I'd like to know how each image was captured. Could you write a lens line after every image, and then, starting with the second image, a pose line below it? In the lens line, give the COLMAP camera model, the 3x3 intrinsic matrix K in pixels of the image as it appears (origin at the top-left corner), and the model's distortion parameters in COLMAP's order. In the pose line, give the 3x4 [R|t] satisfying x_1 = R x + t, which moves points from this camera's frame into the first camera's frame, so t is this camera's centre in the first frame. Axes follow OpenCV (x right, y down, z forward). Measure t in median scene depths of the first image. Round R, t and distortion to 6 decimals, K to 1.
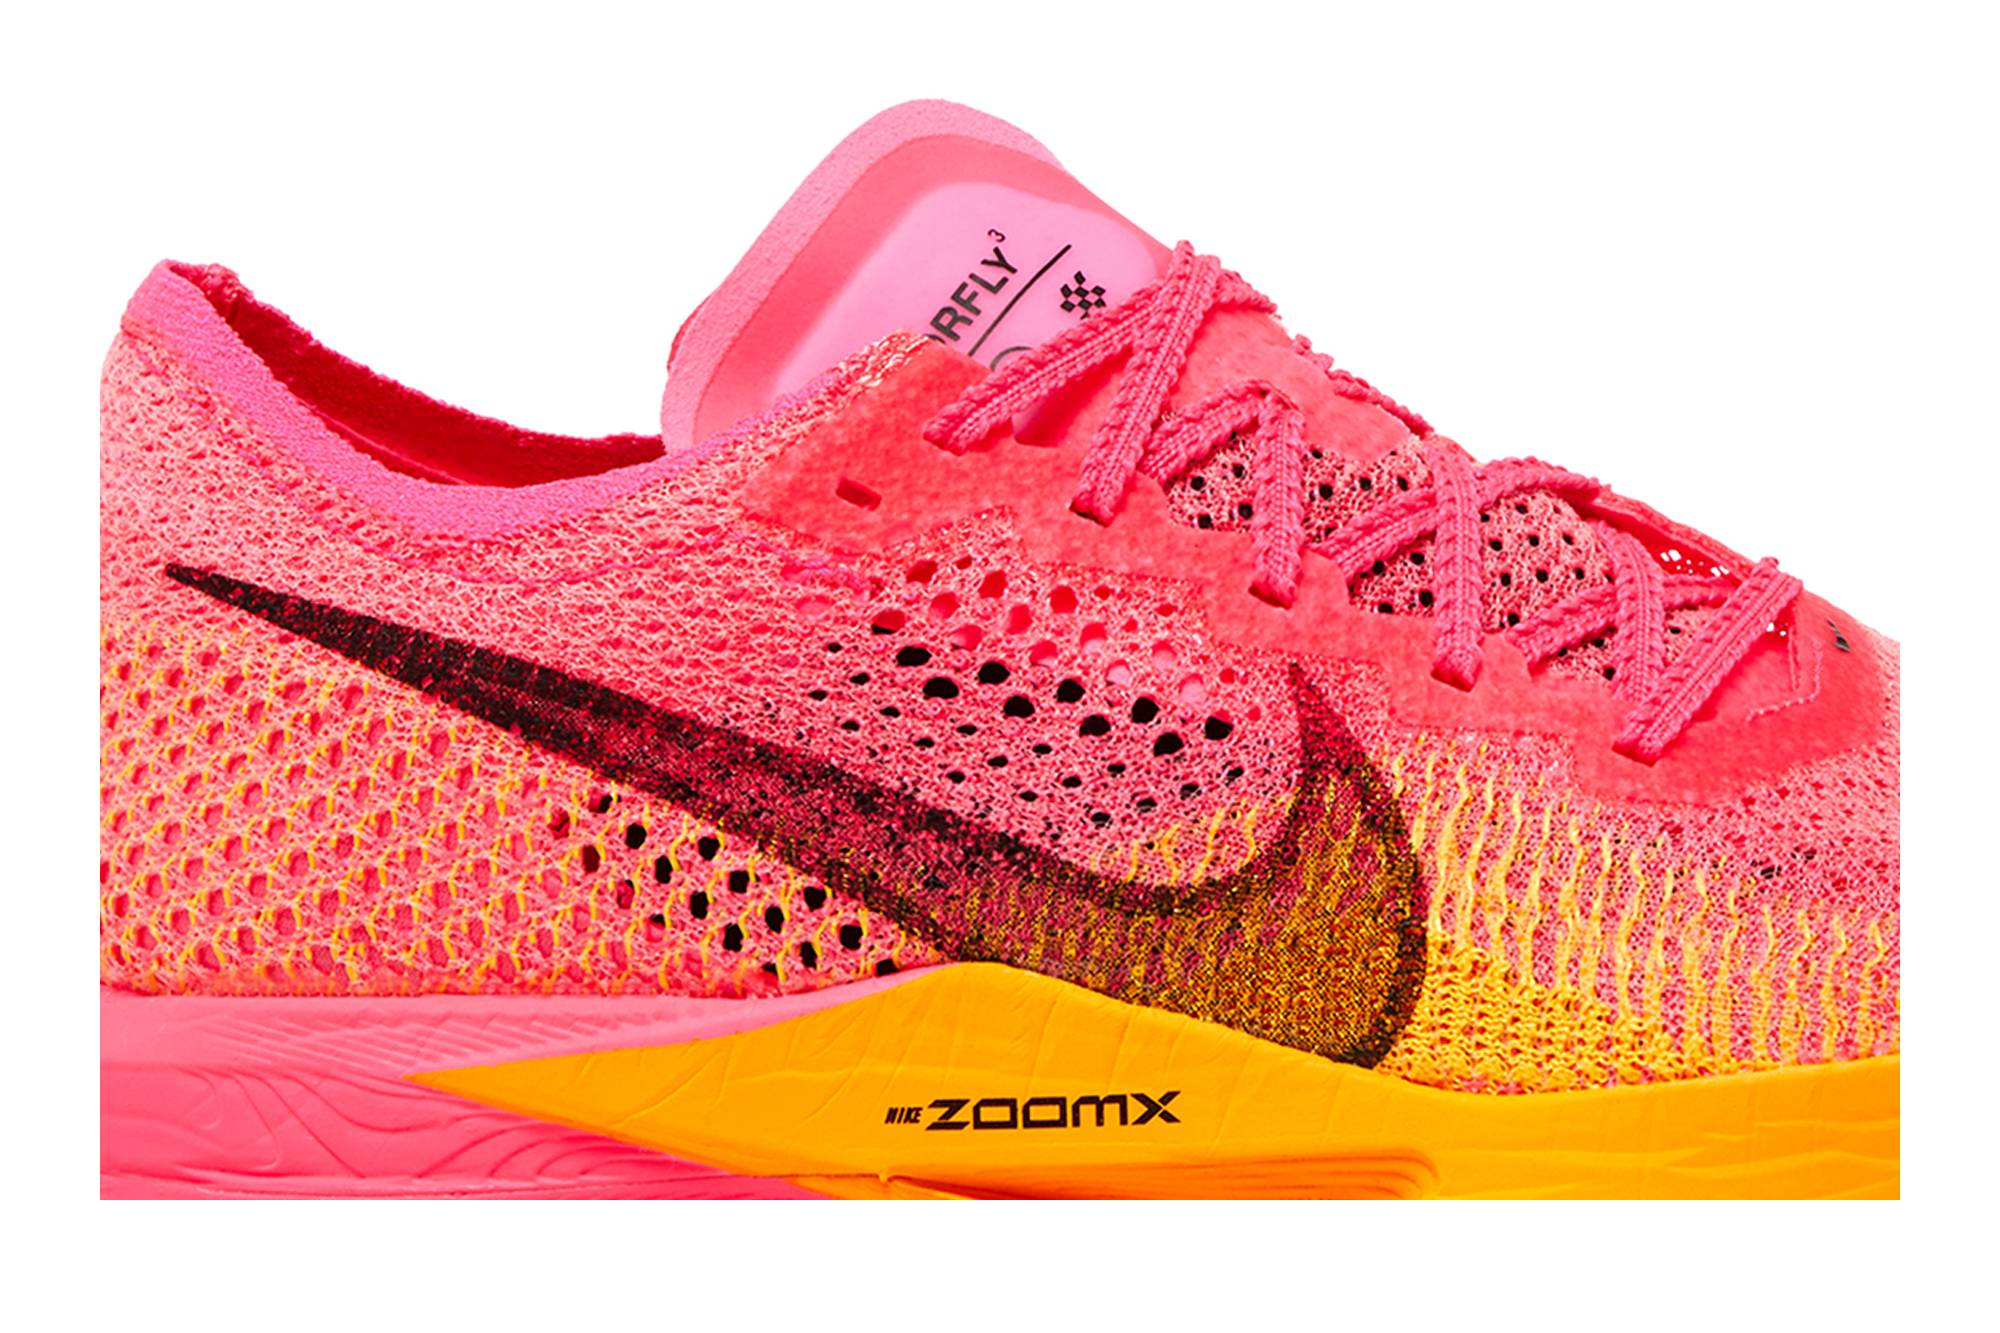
lens RADIAL K [[7546.2, 0, 1001.3], [0, 7546.2, 666.0], [0, 0, 1]] dist [-0.226461, 0.000000]
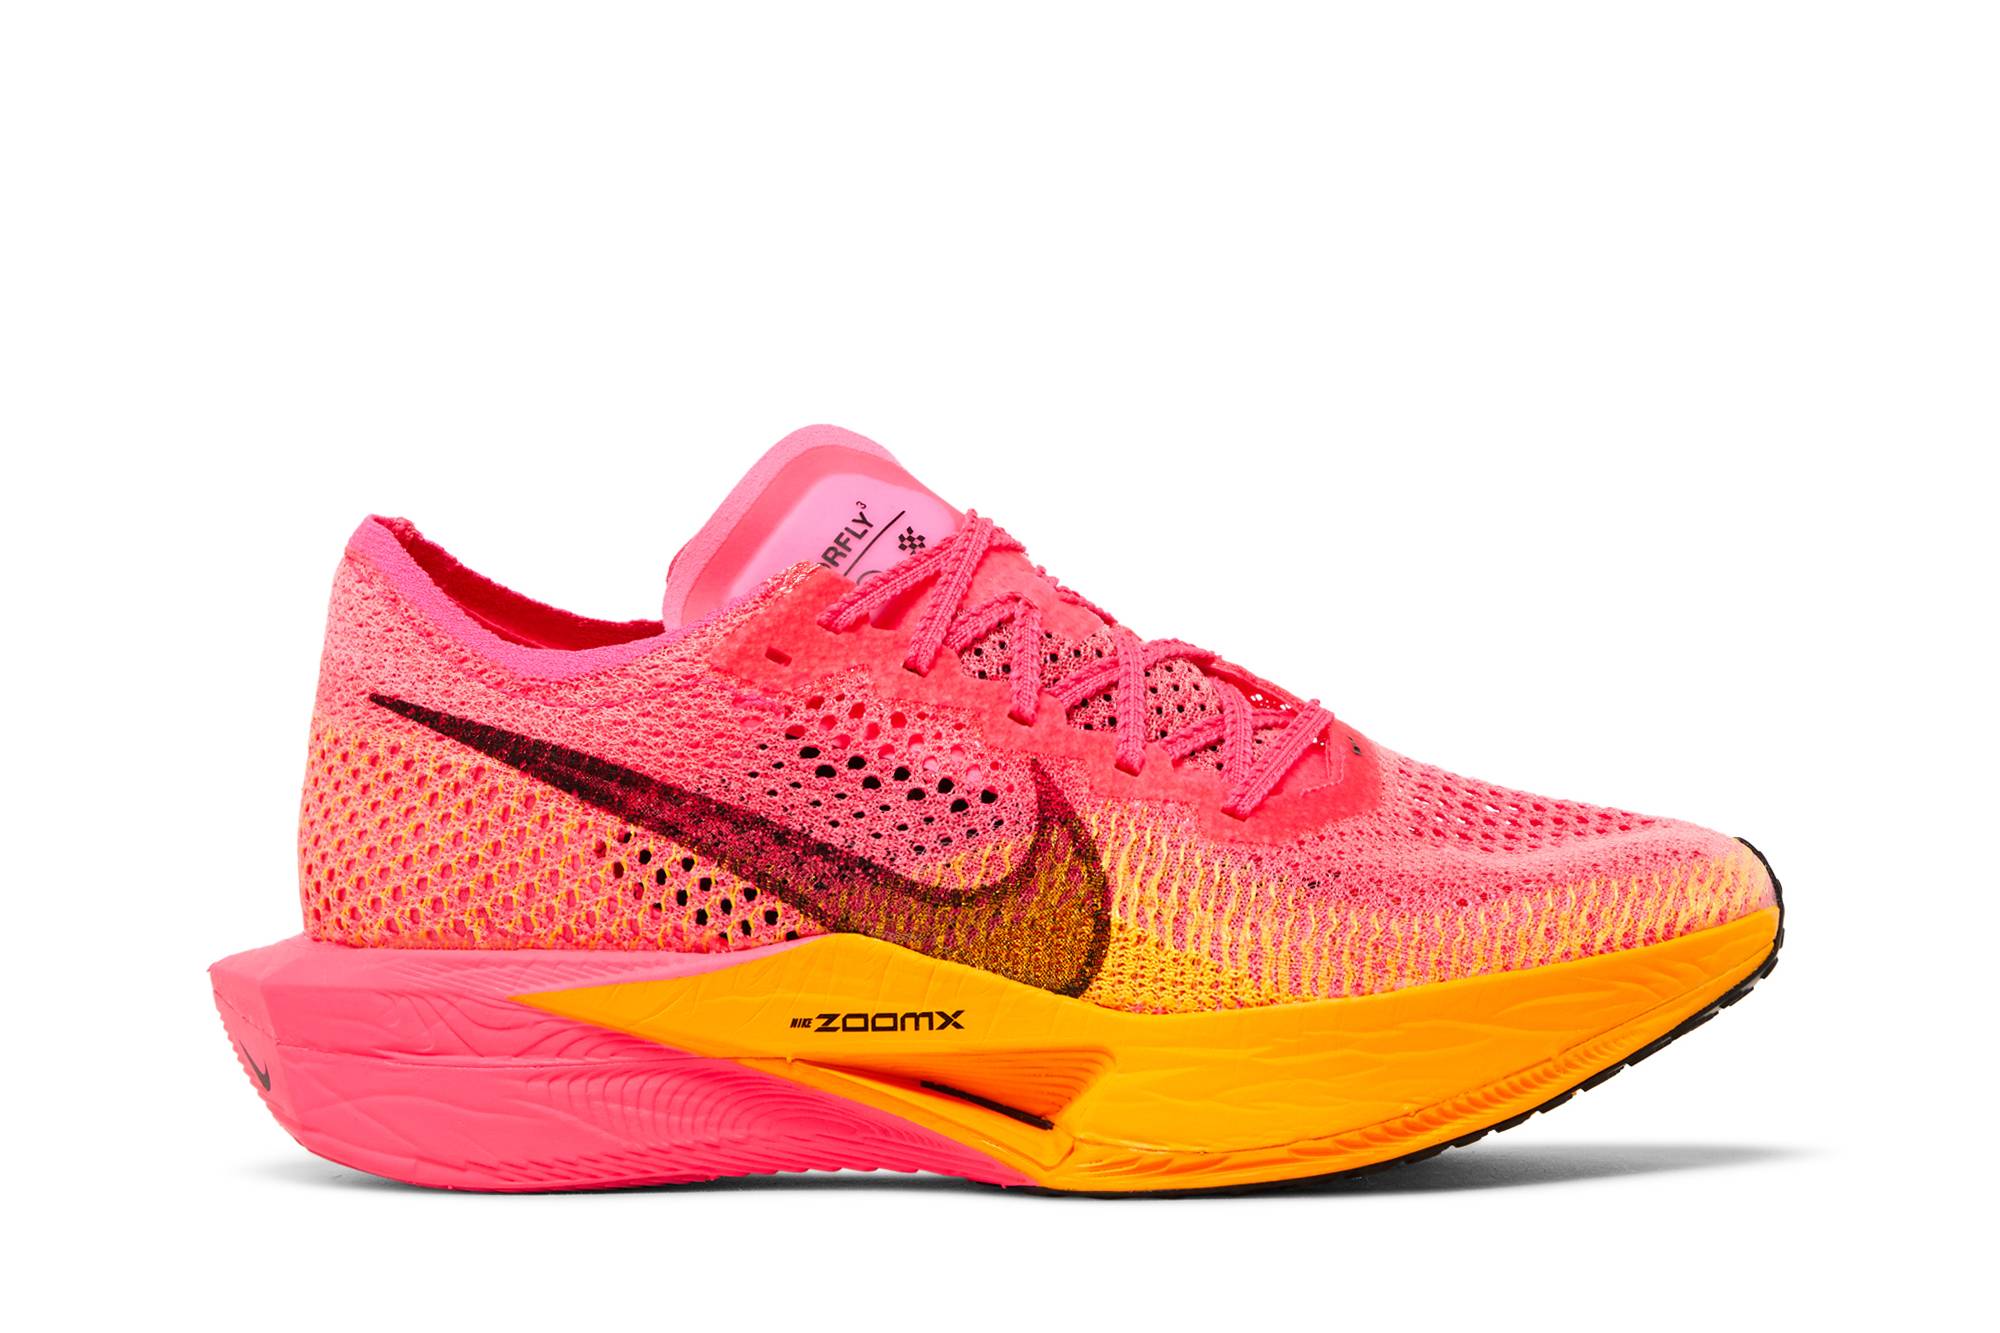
lens RADIAL K [[7546.2, 0, 997.7], [0, 7546.2, 670.1], [0, 0, 1]] dist [-0.226461, 0.000000]
pose [[0.999785, 0.009968, 0.018189, -0.000413], [-0.009729, 0.999865, -0.013227, 0.002209], [-0.018319, 0.013047, 0.999747, -0.698884]]
